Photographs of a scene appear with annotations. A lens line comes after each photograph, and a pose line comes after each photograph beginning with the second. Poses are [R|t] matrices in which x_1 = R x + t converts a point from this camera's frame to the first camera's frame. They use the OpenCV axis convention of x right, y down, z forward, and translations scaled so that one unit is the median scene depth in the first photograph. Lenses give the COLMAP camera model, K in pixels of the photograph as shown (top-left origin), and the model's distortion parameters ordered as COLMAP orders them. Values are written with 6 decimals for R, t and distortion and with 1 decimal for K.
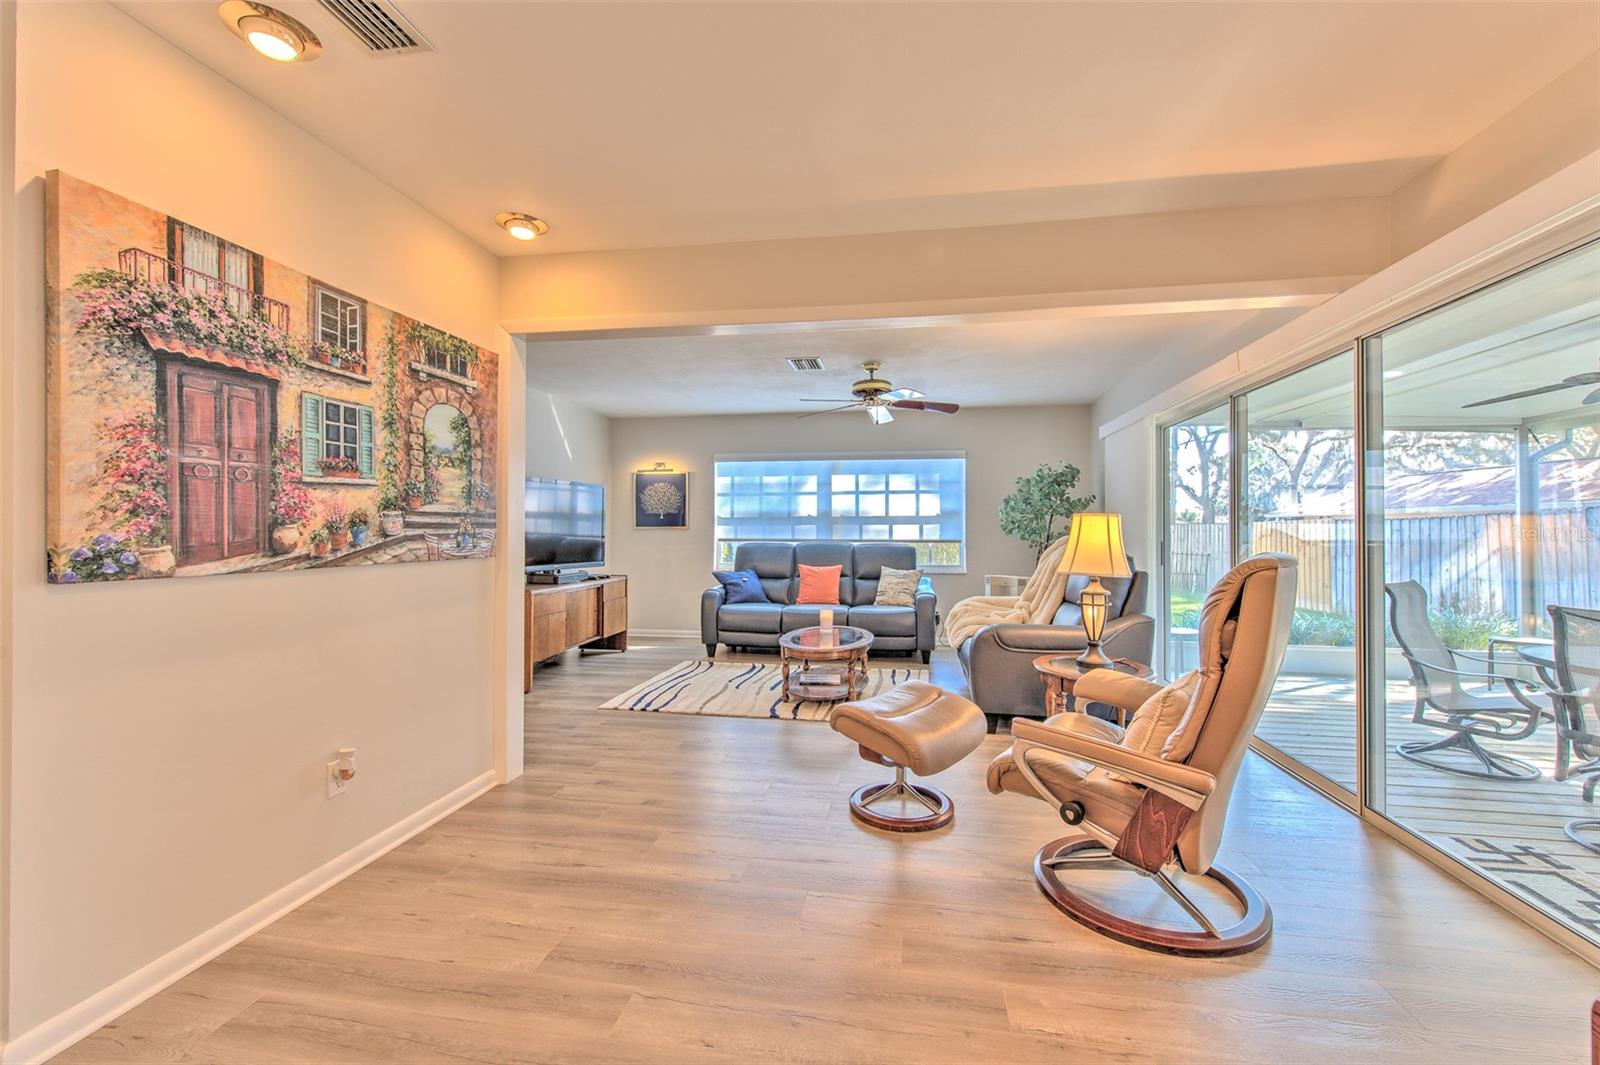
lens RADIAL K [[649.4, 0, 804.6], [0, 649.4, 522.4], [0, 0, 1]] dist [0.000910, -0.000041]
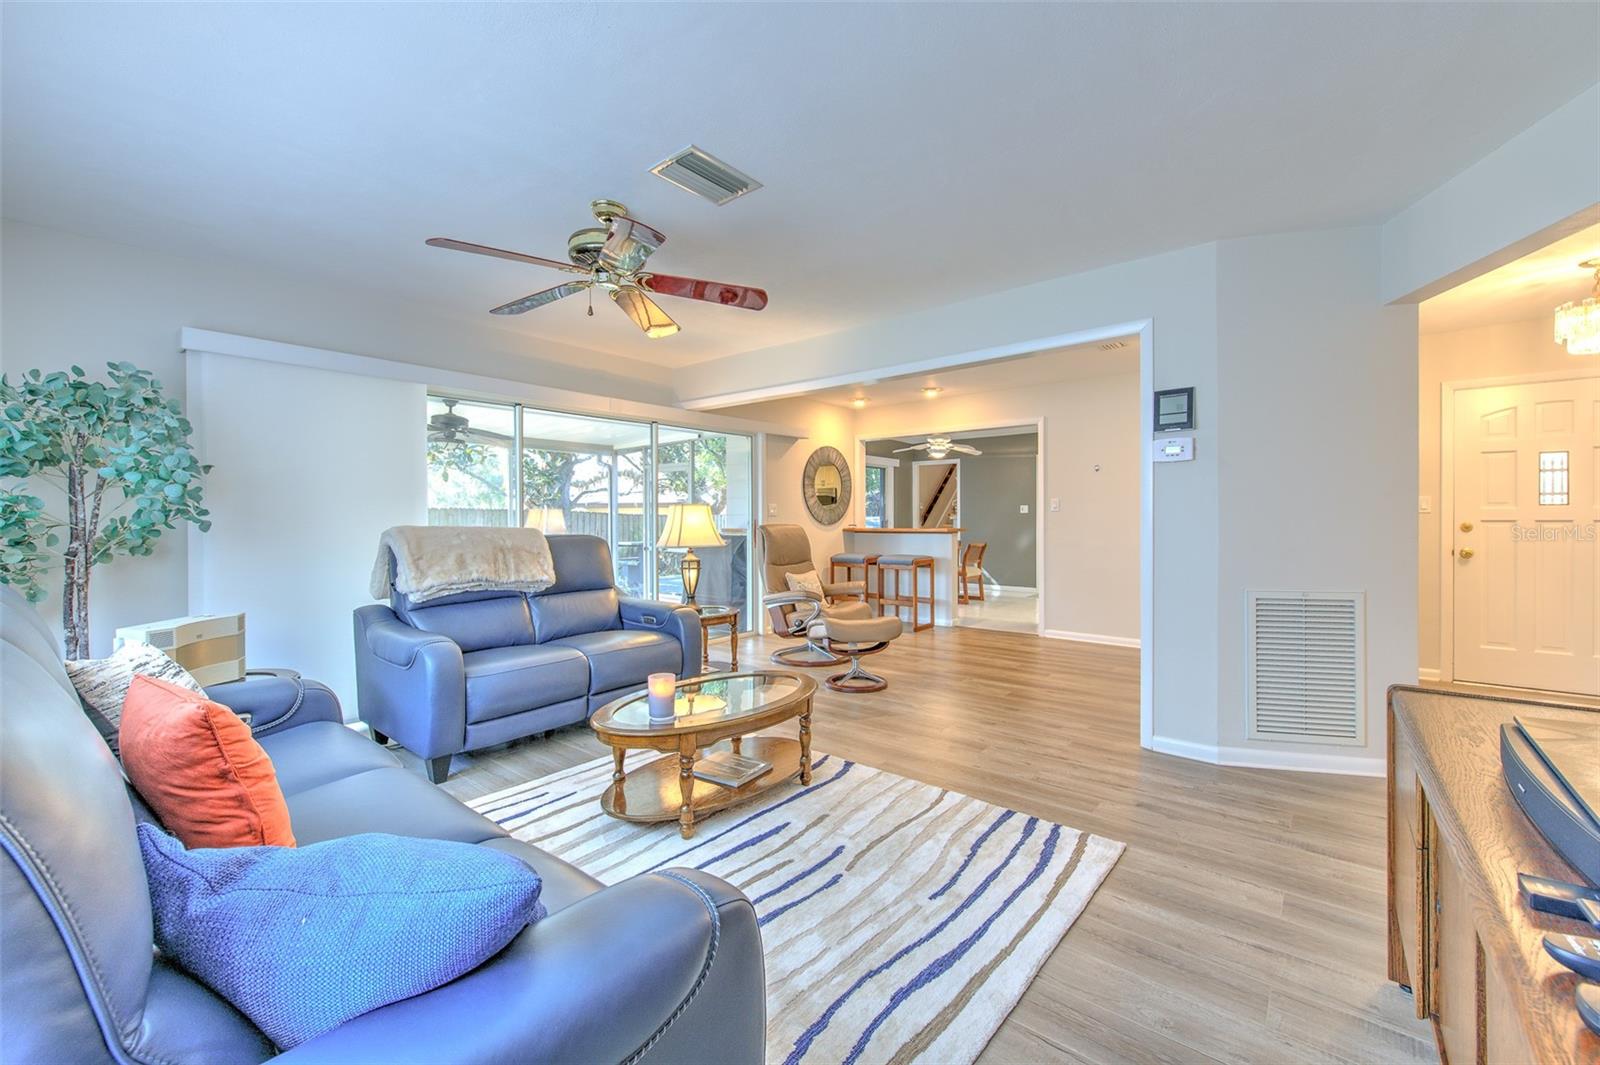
lens RADIAL K [[649.4, 0, 804.6], [0, 649.4, 522.4], [0, 0, 1]] dist [0.000910, -0.000041]
pose [[-0.868953, -0.001696, 0.494891, -0.533426], [-0.003149, 0.999993, -0.002101, 0.034099], [-0.494884, -0.003384, -0.868952, 2.414816]]
